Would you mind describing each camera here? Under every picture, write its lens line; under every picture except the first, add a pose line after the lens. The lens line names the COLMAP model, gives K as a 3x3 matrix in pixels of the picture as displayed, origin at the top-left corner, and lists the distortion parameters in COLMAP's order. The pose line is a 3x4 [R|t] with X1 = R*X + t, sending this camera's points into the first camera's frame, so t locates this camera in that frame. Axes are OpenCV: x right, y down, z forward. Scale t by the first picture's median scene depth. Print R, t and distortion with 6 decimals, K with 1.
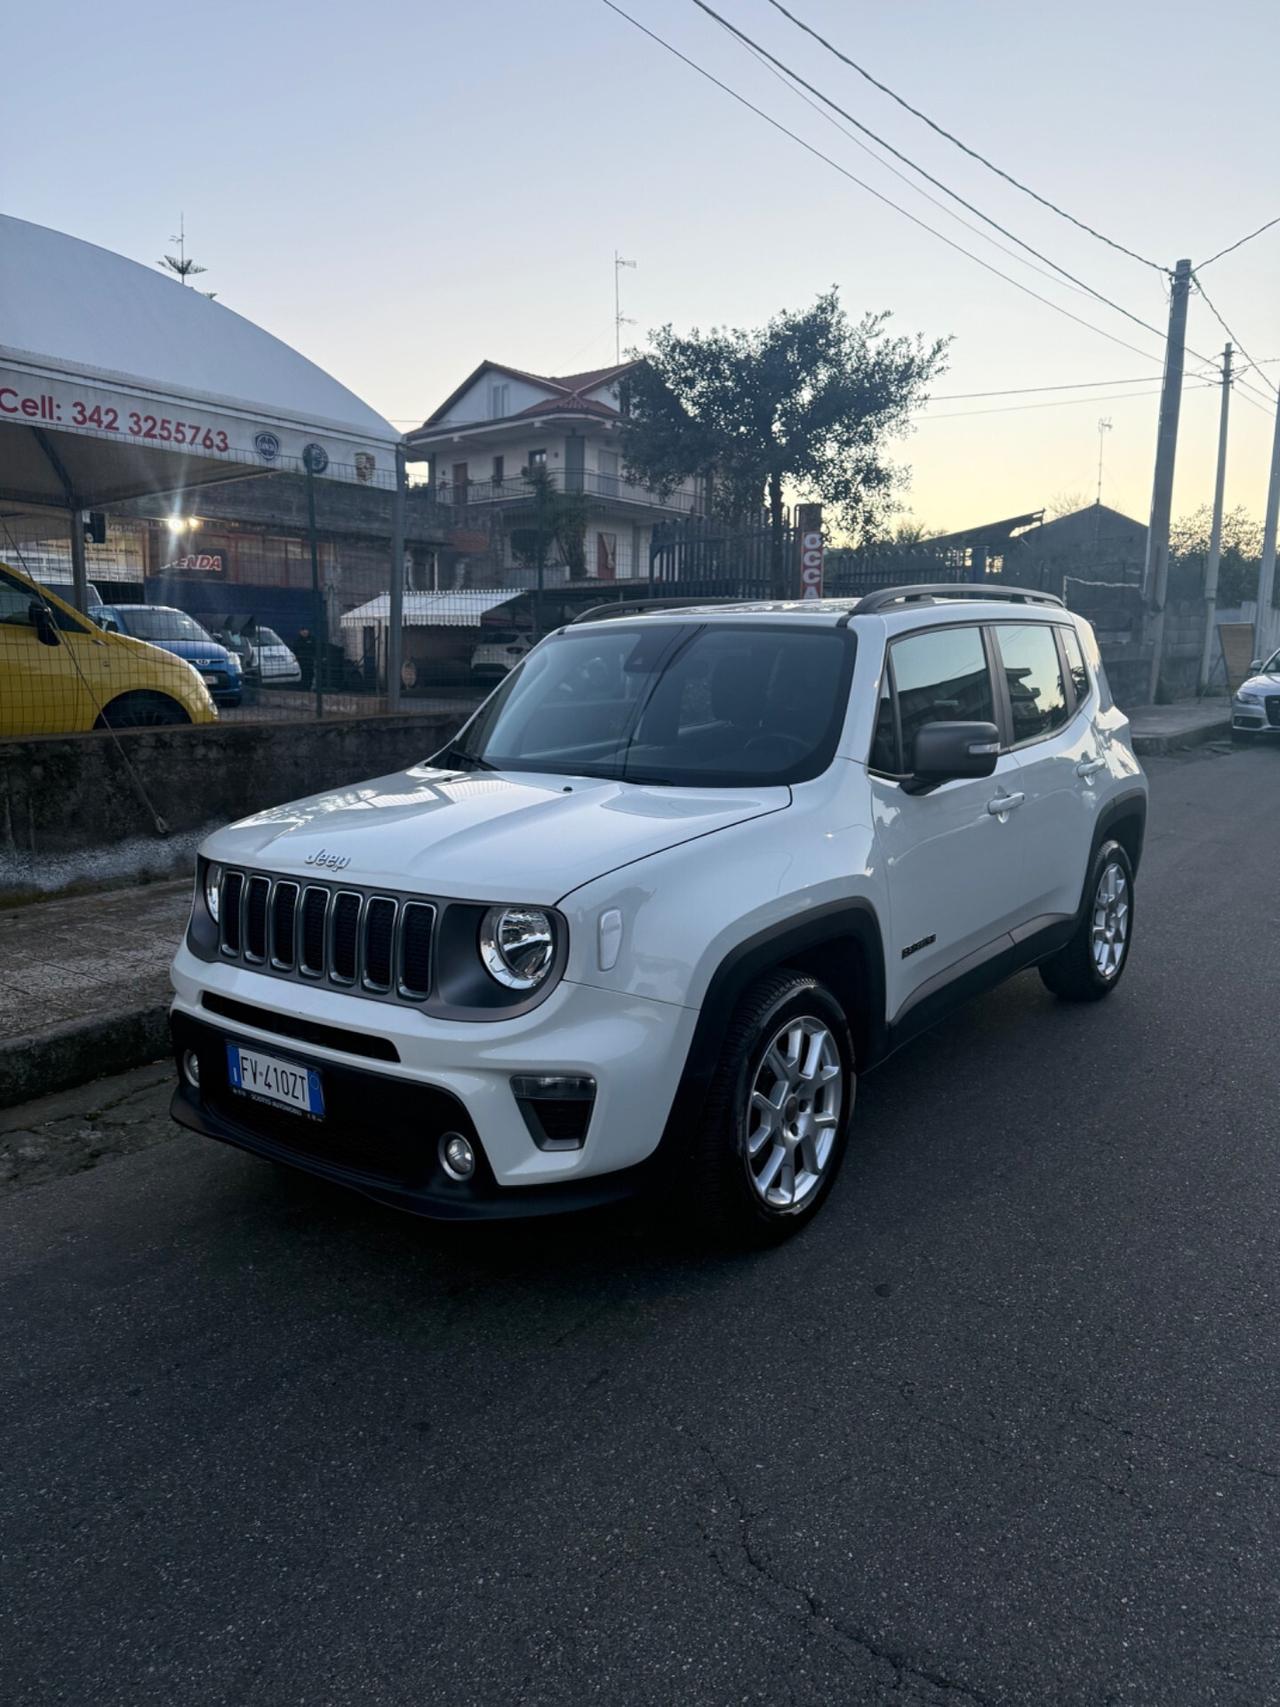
lens RADIAL K [[1209.1, 0, 641.8], [0, 1209.1, 851.2], [0, 0, 1]] dist [0.039021, -0.046172]
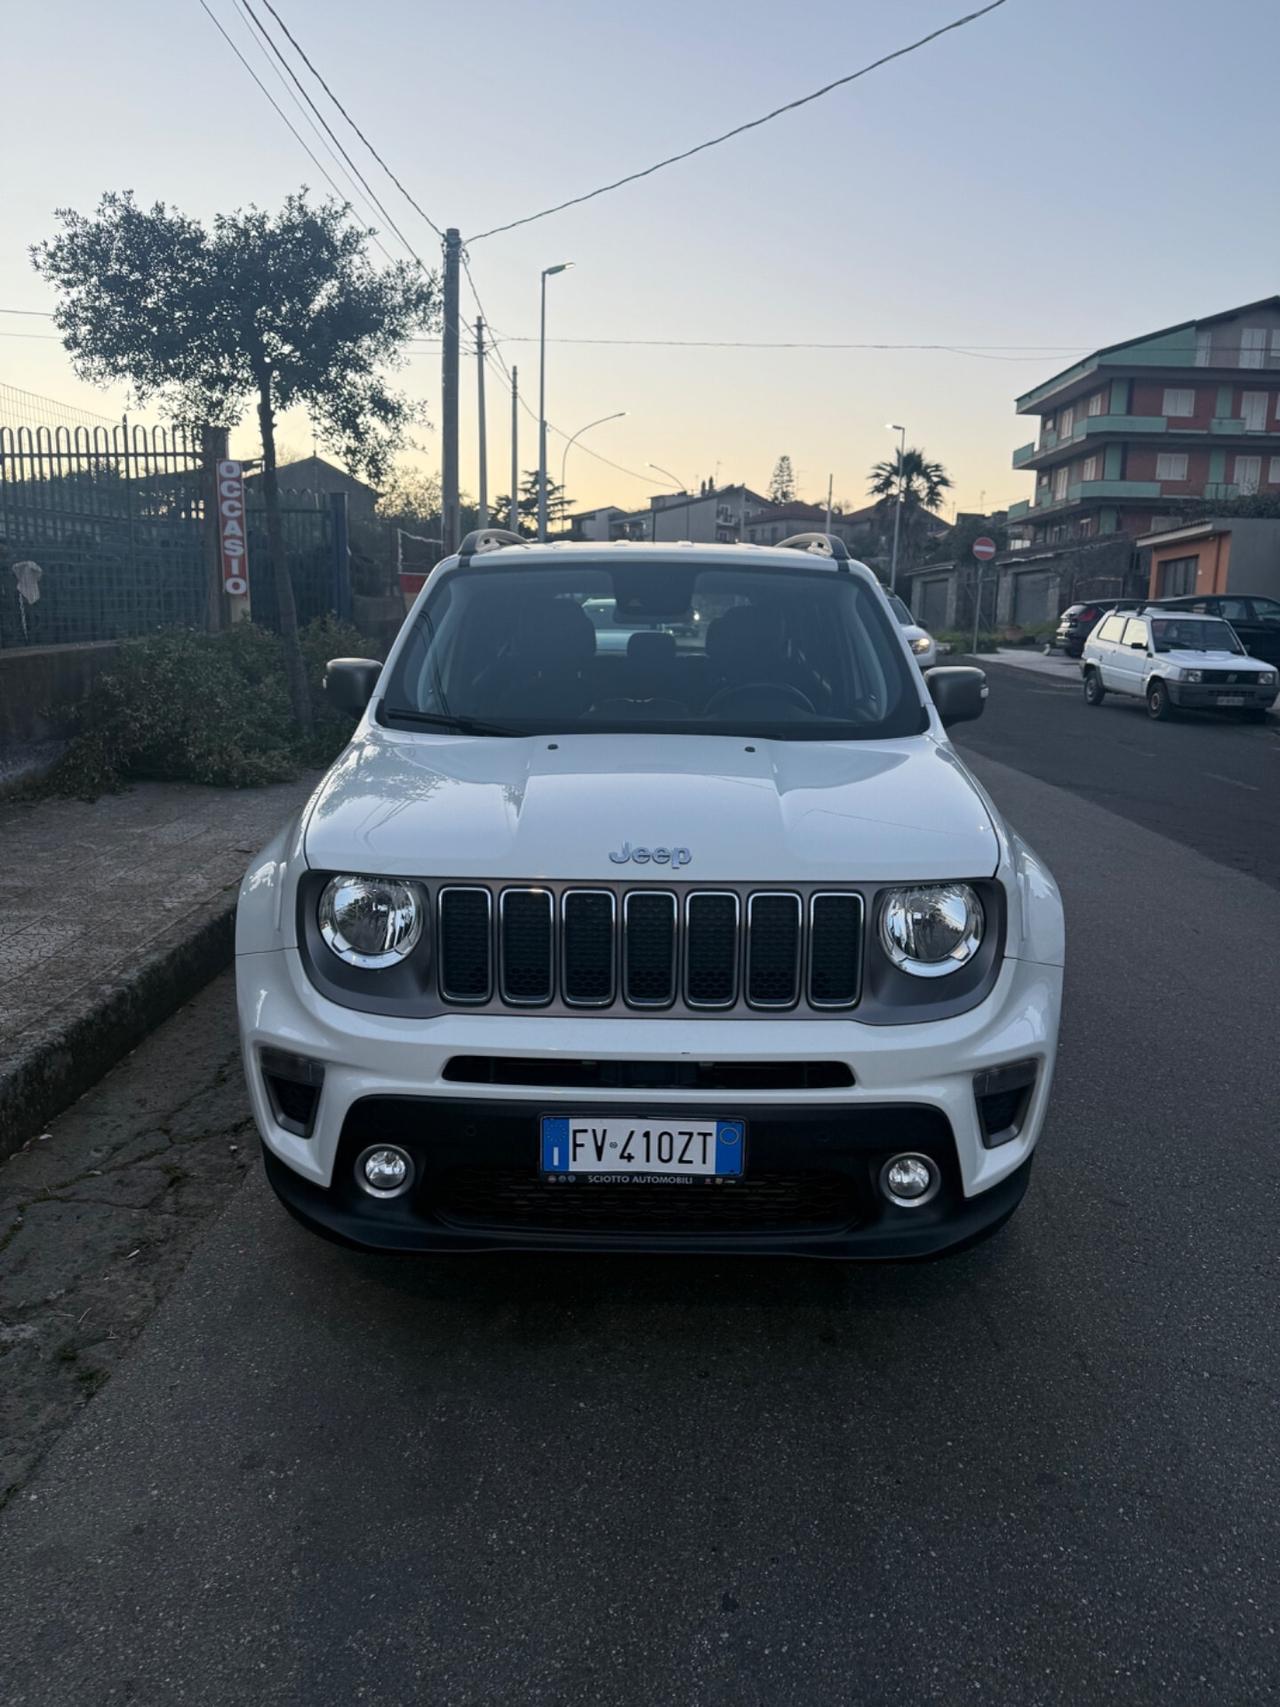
lens RADIAL K [[1209.1, 0, 641.8], [0, 1209.1, 851.2], [0, 0, 1]] dist [0.039021, -0.046172]
pose [[0.795226, -0.099780, 0.598047, -0.399903], [0.076518, 0.994995, 0.064262, -0.024407], [-0.601466, -0.005341, 0.798881, 0.215024]]
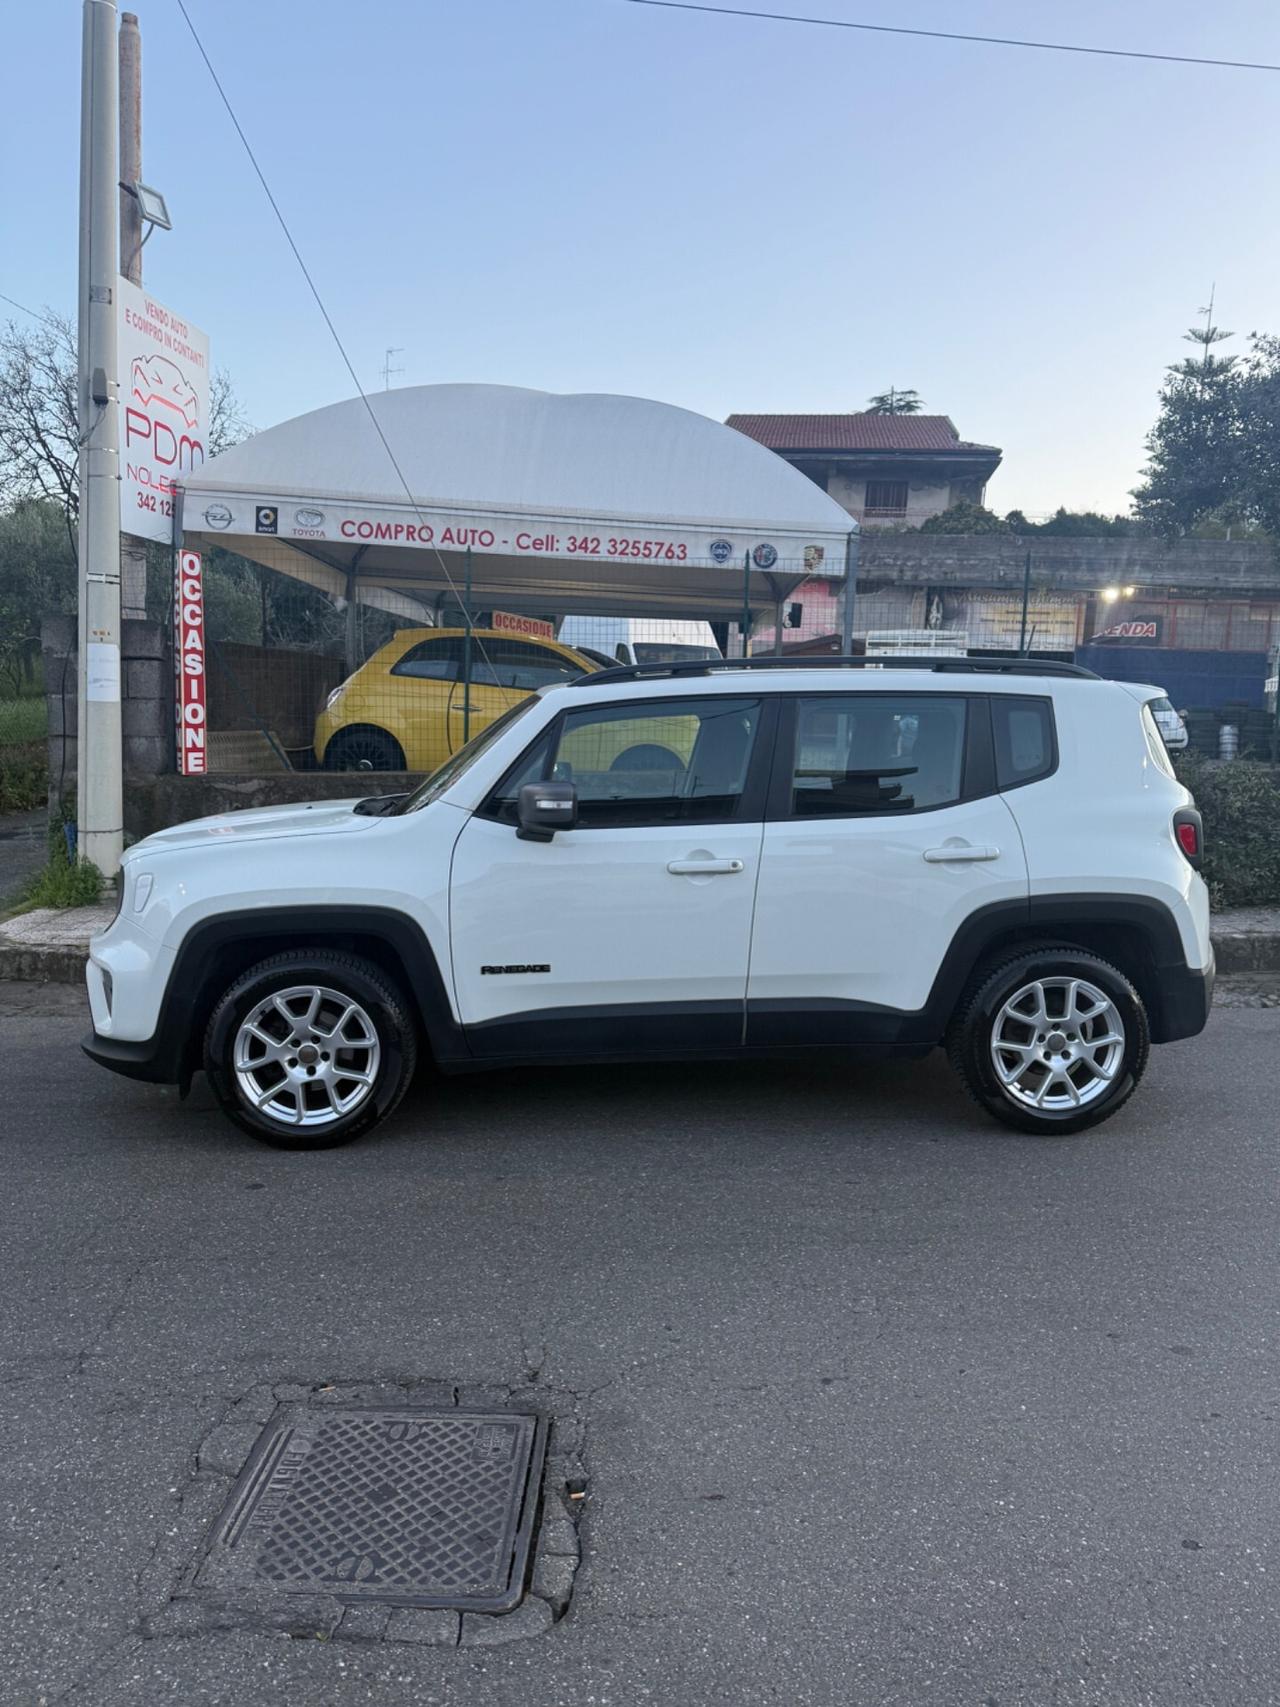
lens RADIAL K [[1186.0, 0, 637.1], [0, 1186.0, 848.5], [0, 0, 1]] dist [0.200948, -0.403451]
pose [[0.660382, 0.096589, -0.744692, 0.779098], [-0.136460, 0.990617, 0.007476, -0.042167], [0.738427, 0.096684, 0.667366, 0.208050]]
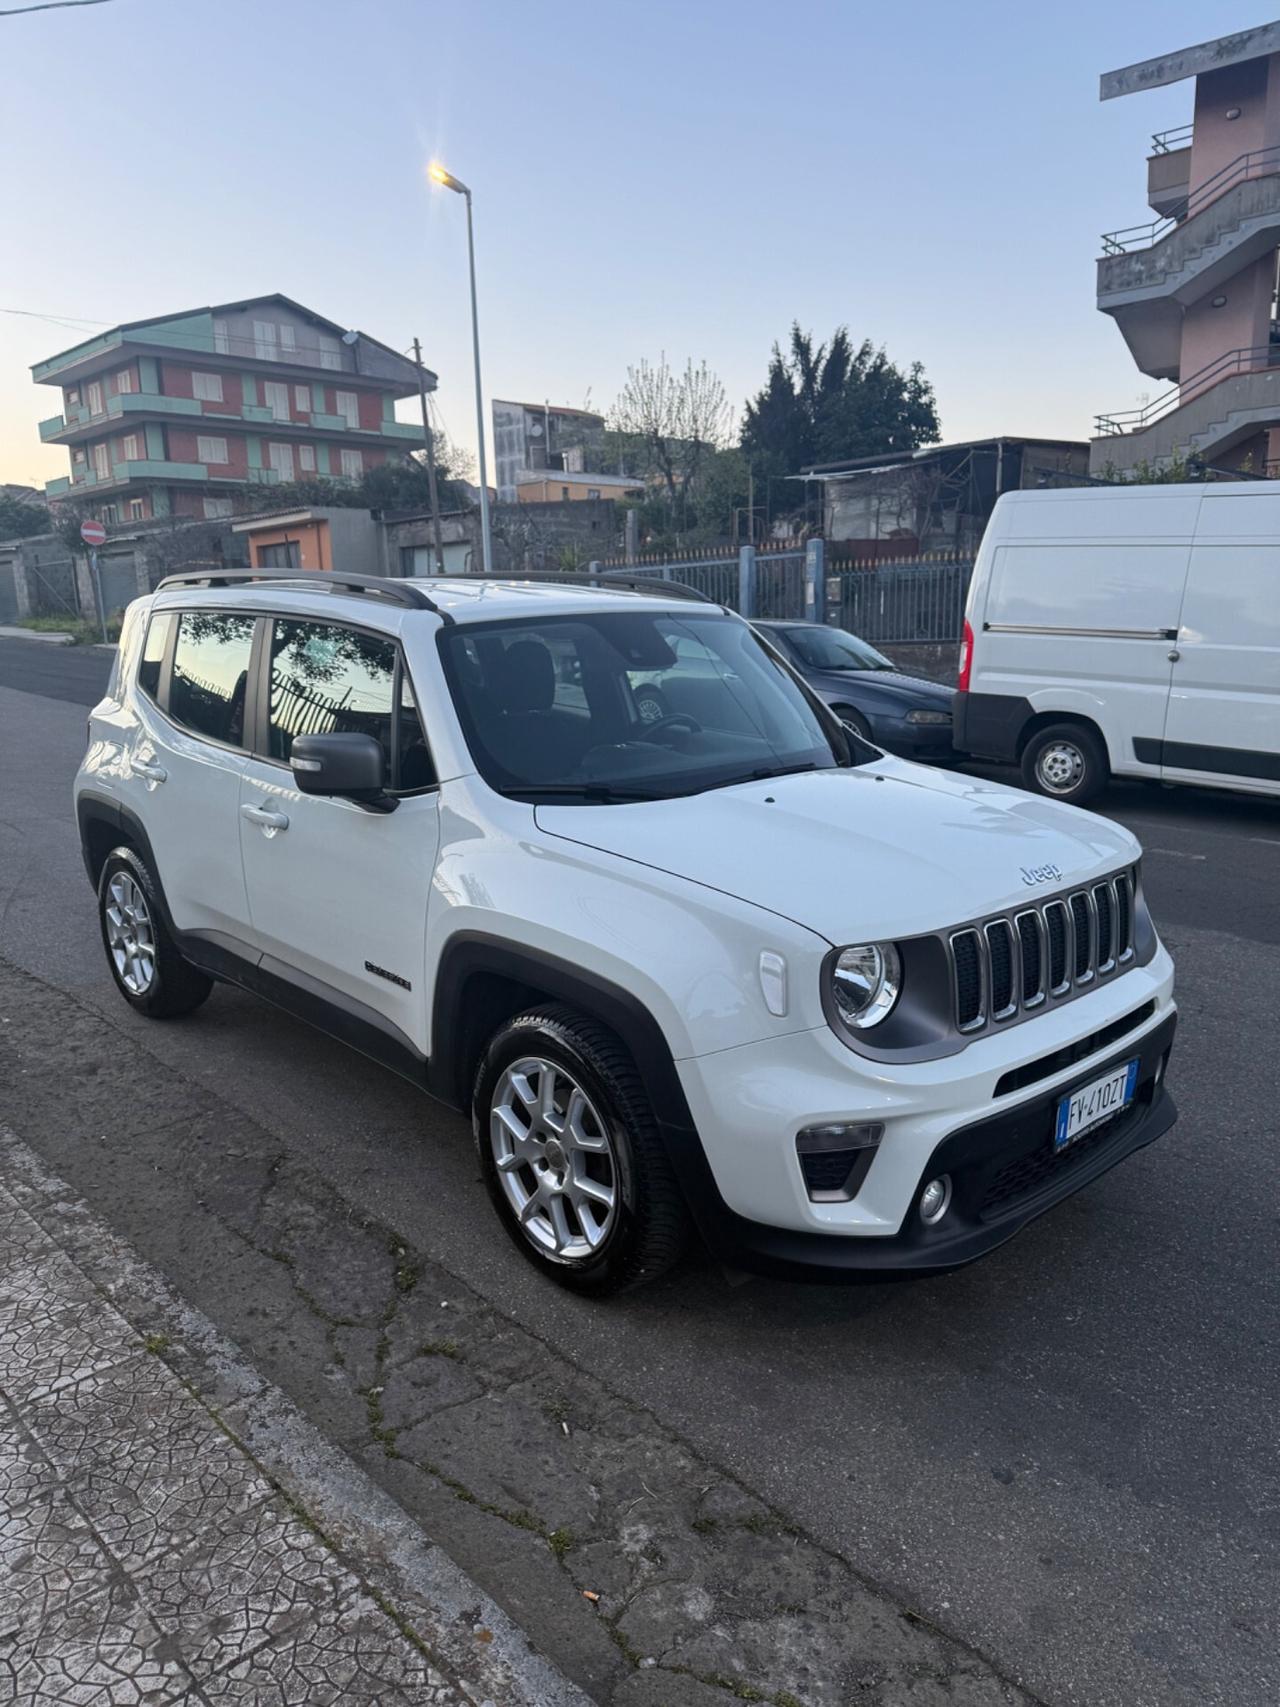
lens RADIAL K [[1212.1, 0, 644.0], [0, 1212.1, 863.7], [0, 0, 1]] dist [0.030479, -0.033062]
pose [[0.164182, -0.213098, 0.963137, -0.678106], [0.169525, 0.967956, 0.185266, -0.126704], [-0.971754, 0.132859, 0.195046, 0.615928]]
